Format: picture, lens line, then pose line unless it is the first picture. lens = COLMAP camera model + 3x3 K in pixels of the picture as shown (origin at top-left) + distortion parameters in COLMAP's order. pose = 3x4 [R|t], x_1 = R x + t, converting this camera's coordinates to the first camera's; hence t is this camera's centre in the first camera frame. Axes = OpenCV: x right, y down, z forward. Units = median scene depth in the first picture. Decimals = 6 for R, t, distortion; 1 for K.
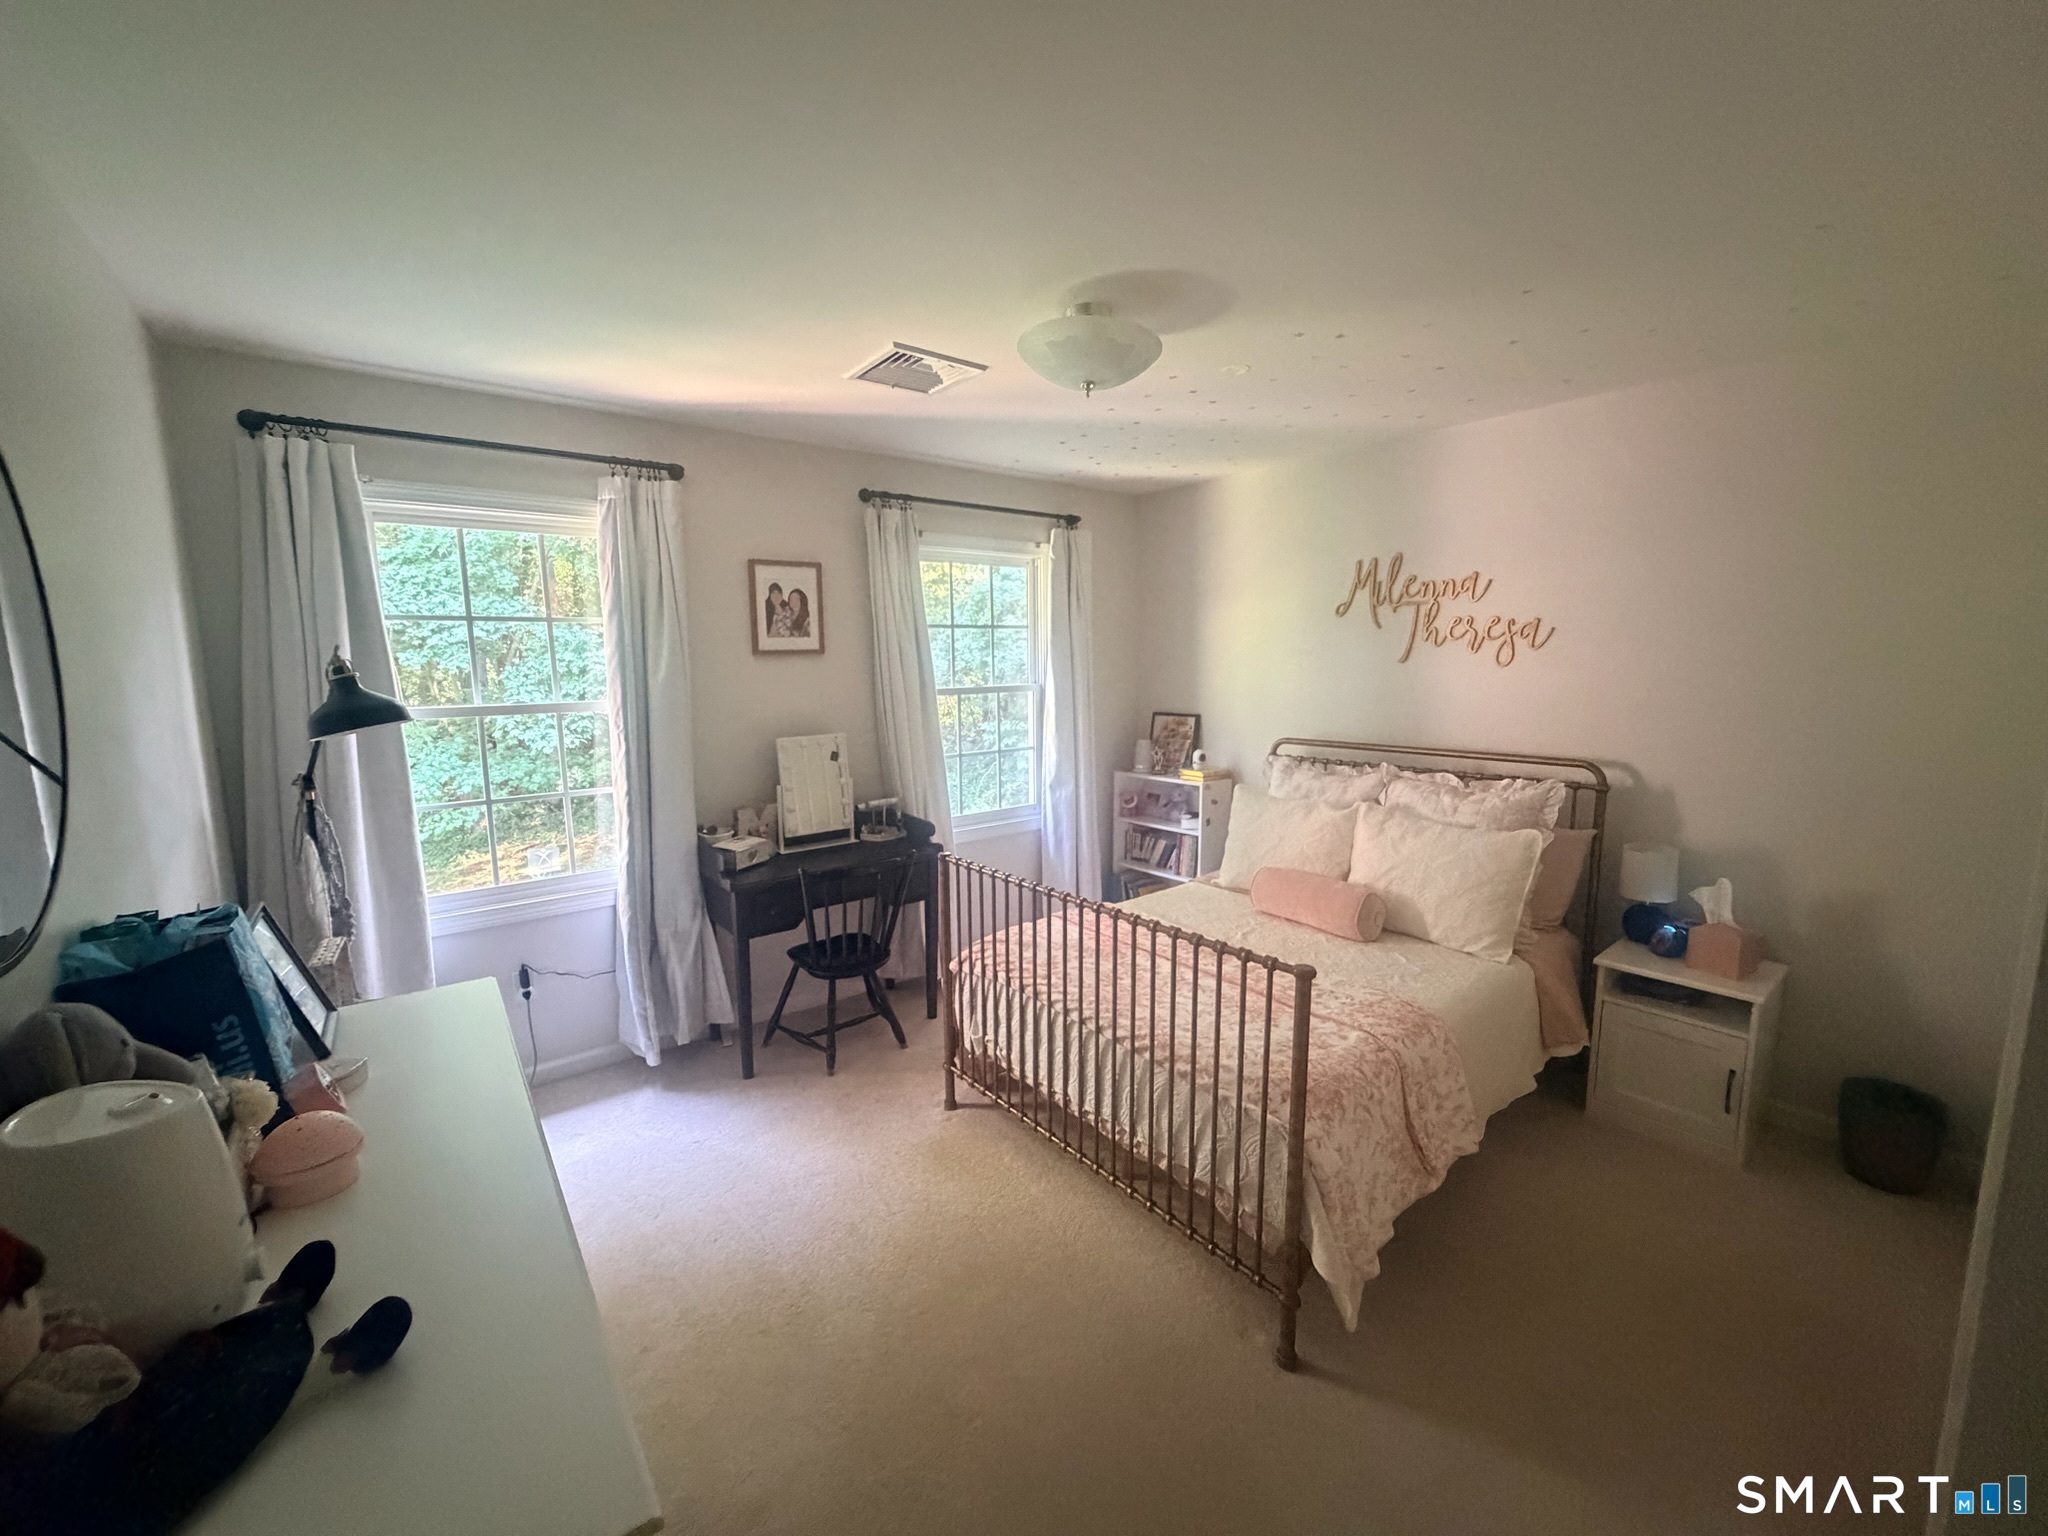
lens RADIAL K [[825.7, 0, 1024.6], [0, 825.7, 762.9], [0, 0, 1]] dist [-0.001041, -0.000017]
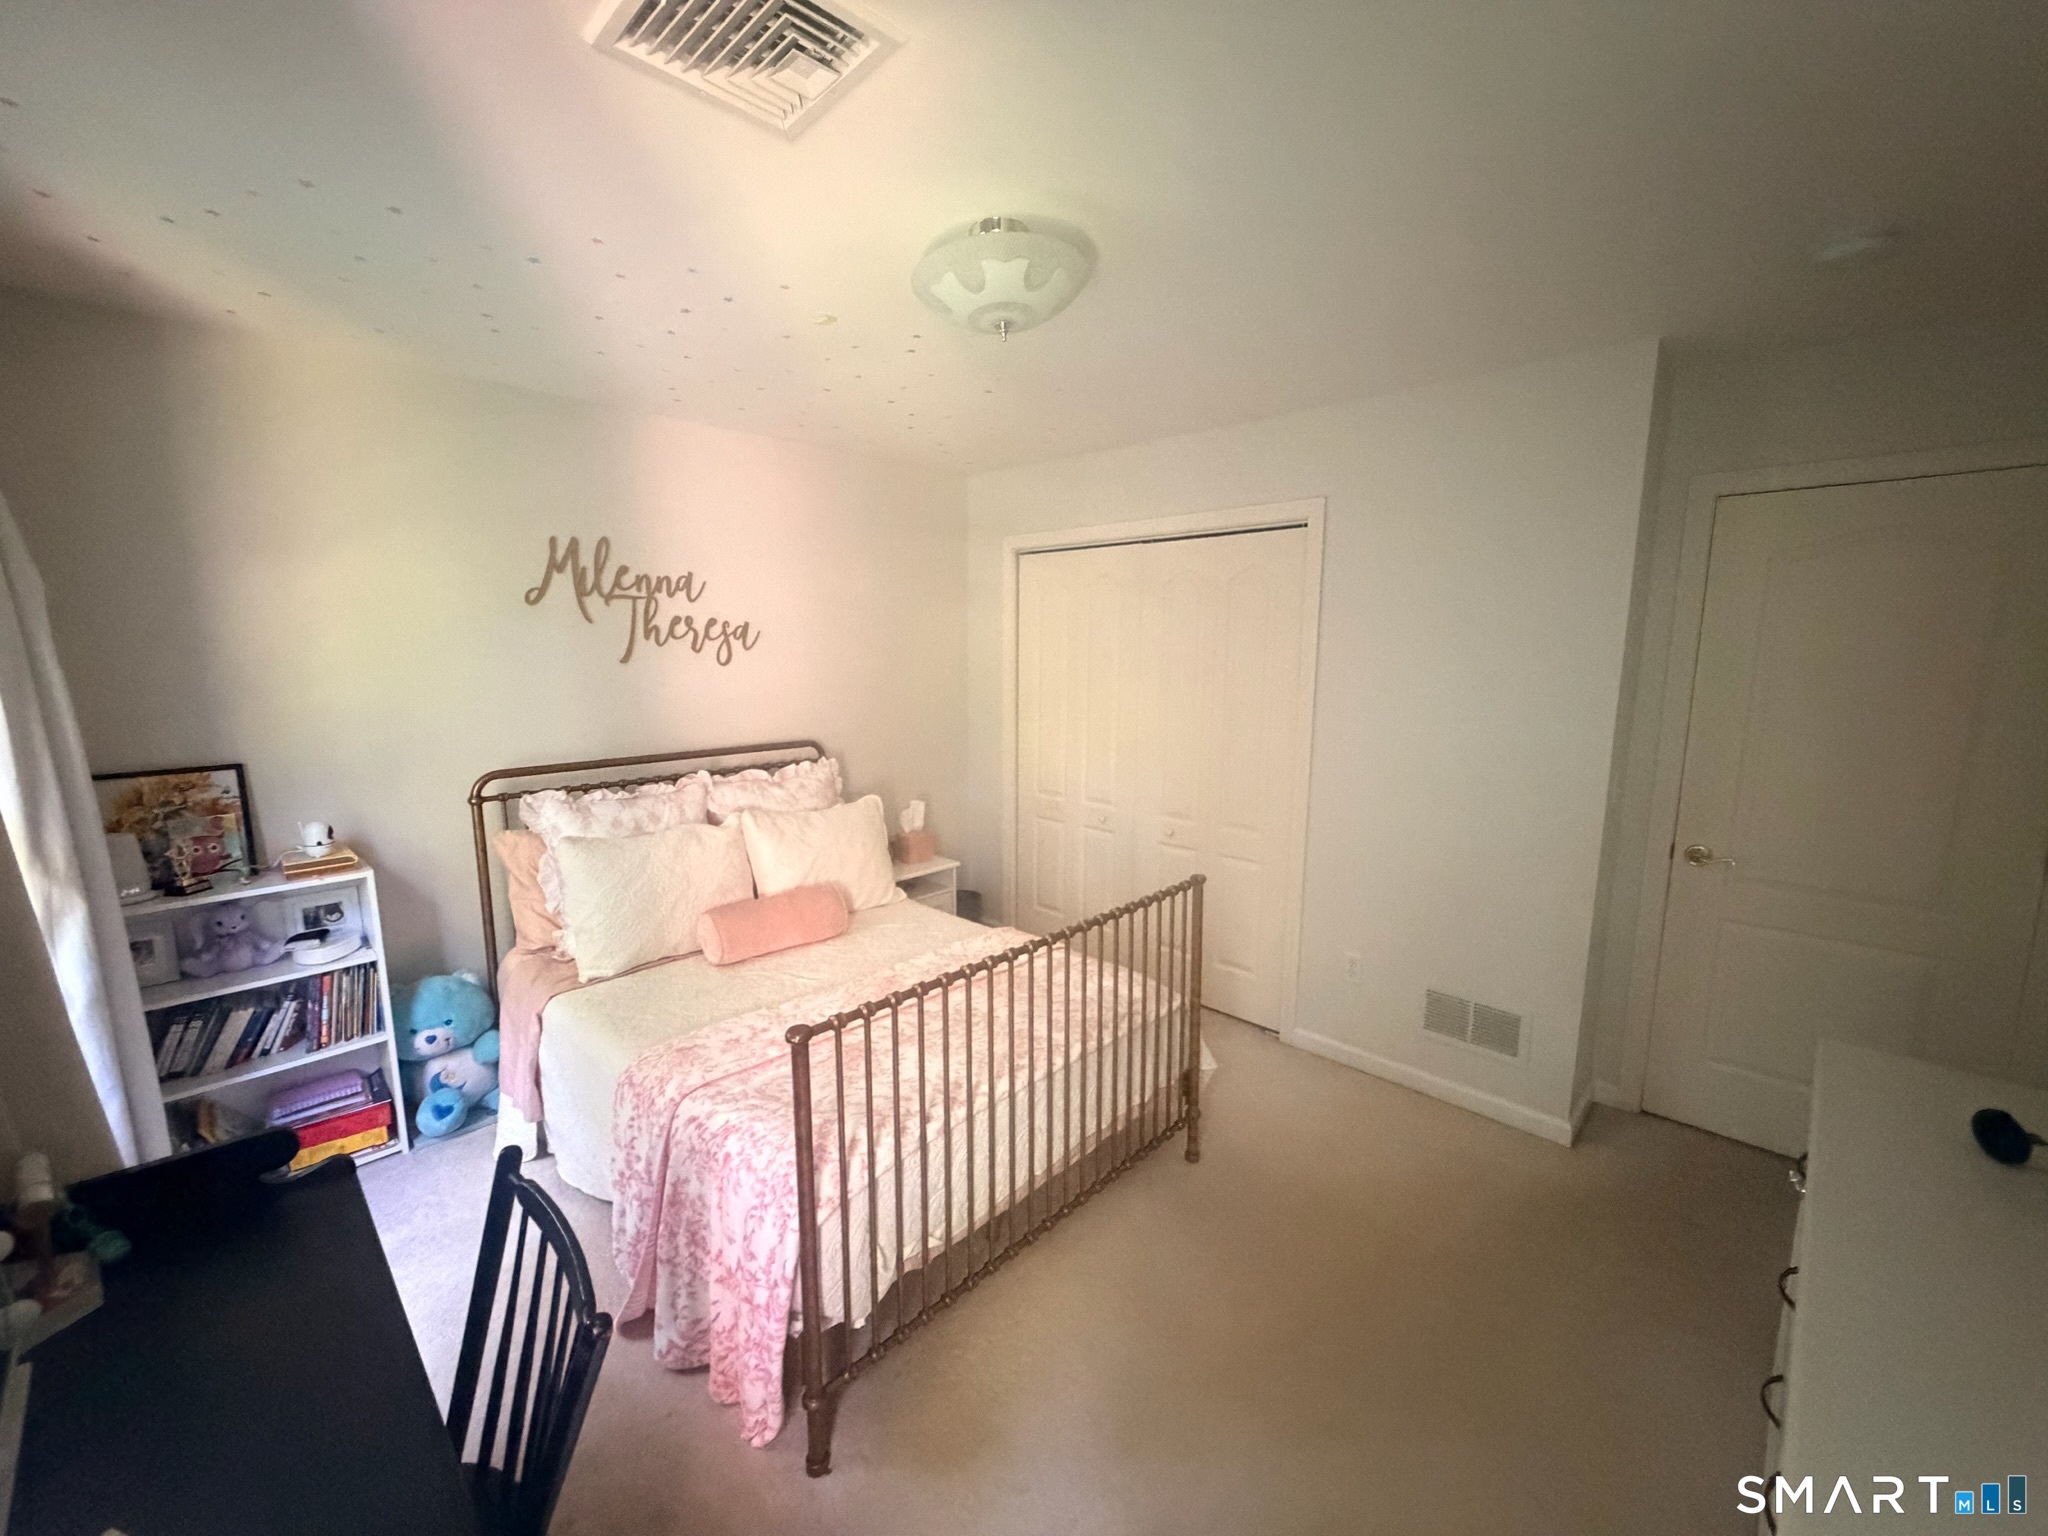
lens RADIAL K [[825.7, 0, 1024.2], [0, 825.7, 775.1], [0, 0, 1]] dist [-0.001041, -0.000017]
pose [[-0.122471, -0.123658, 0.984738, -0.484608], [0.143719, 0.979540, 0.140880, -0.067951], [-0.982011, 0.158779, -0.102193, 0.693399]]
